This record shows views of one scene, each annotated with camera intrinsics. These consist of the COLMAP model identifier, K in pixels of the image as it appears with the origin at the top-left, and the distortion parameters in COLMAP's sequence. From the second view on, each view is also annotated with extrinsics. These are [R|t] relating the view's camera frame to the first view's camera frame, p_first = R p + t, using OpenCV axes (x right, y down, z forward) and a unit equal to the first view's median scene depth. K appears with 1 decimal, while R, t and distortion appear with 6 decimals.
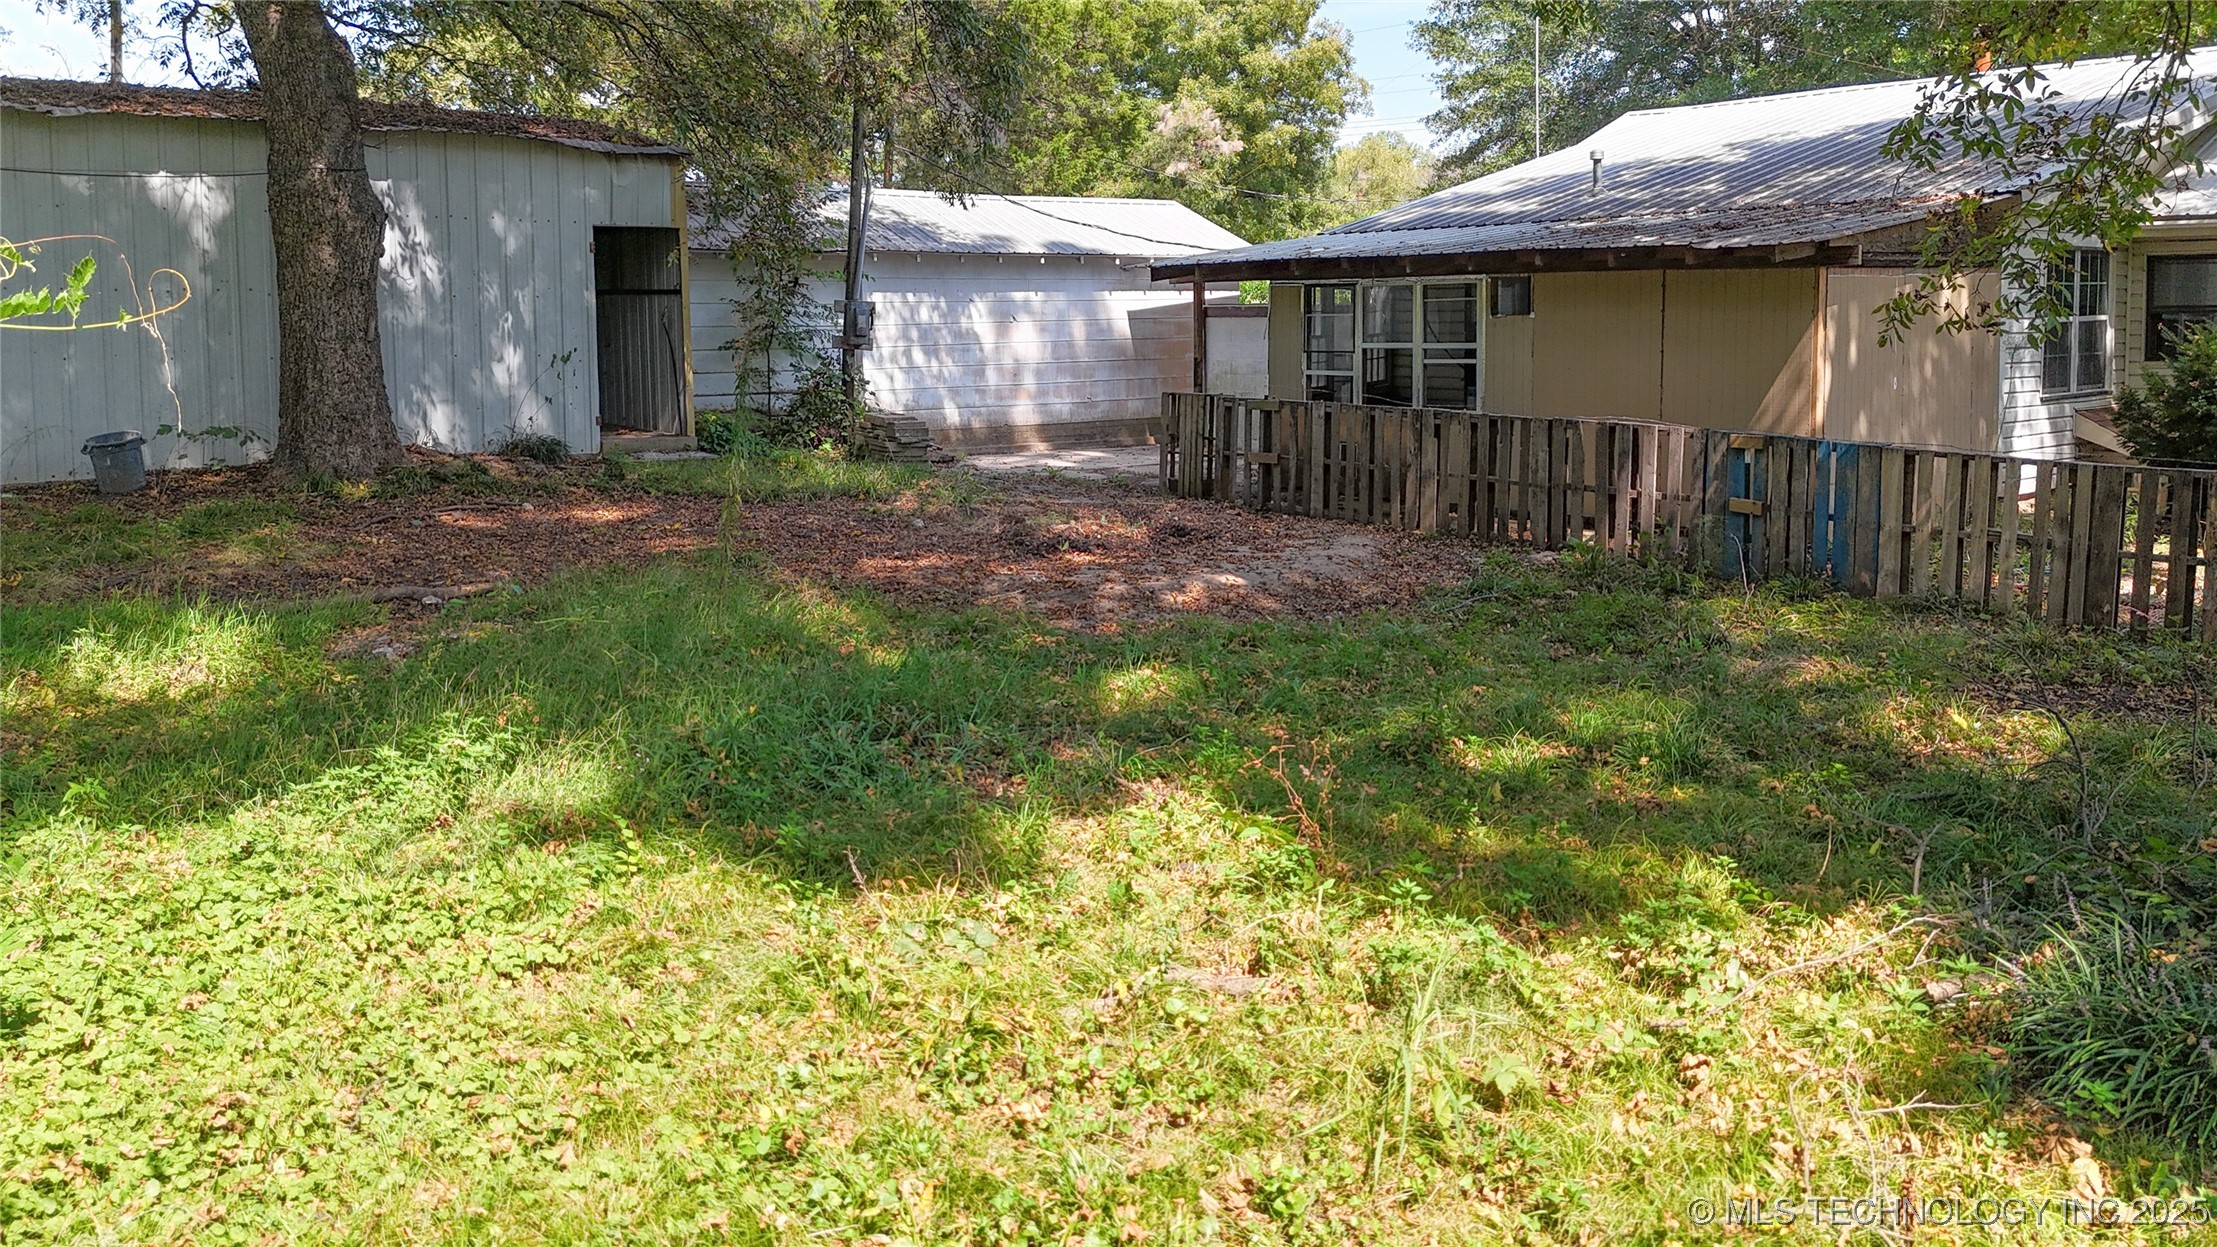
lens RADIAL K [[1620.6, 0, 1106.7], [0, 1620.6, 626.4], [0, 0, 1]] dist [0.068128, -0.064300]
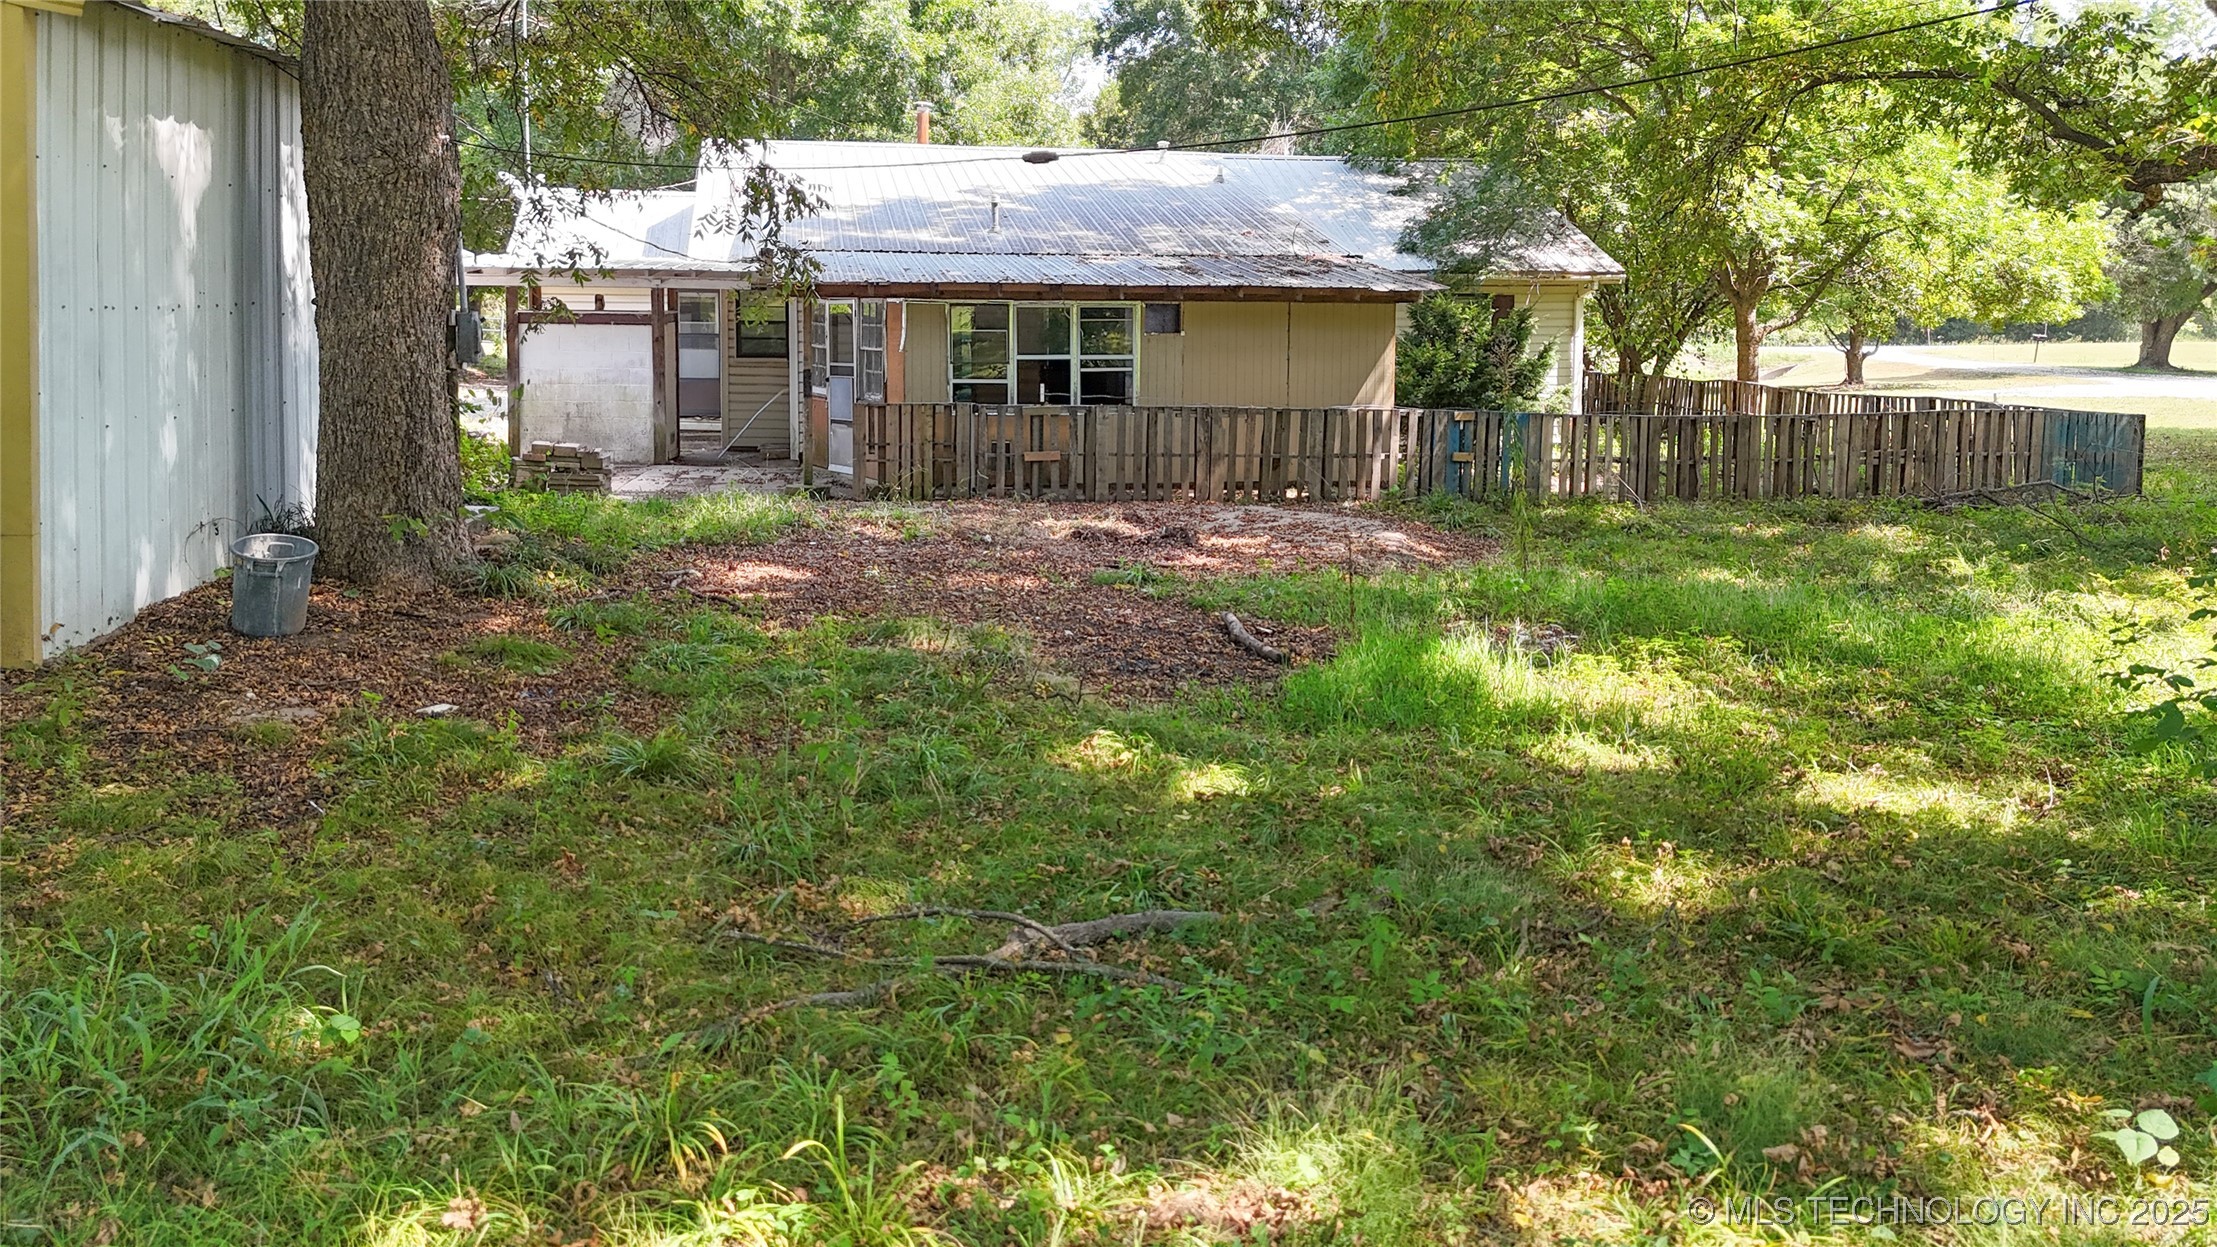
lens RADIAL K [[1620.6, 0, 1106.3], [0, 1620.6, 620.4], [0, 0, 1]] dist [0.068128, -0.064300]
pose [[0.505596, -0.156570, 0.848445, -0.942409], [0.155467, 0.983832, 0.088910, -0.092419], [-0.848648, 0.086952, 0.521763, 0.403716]]
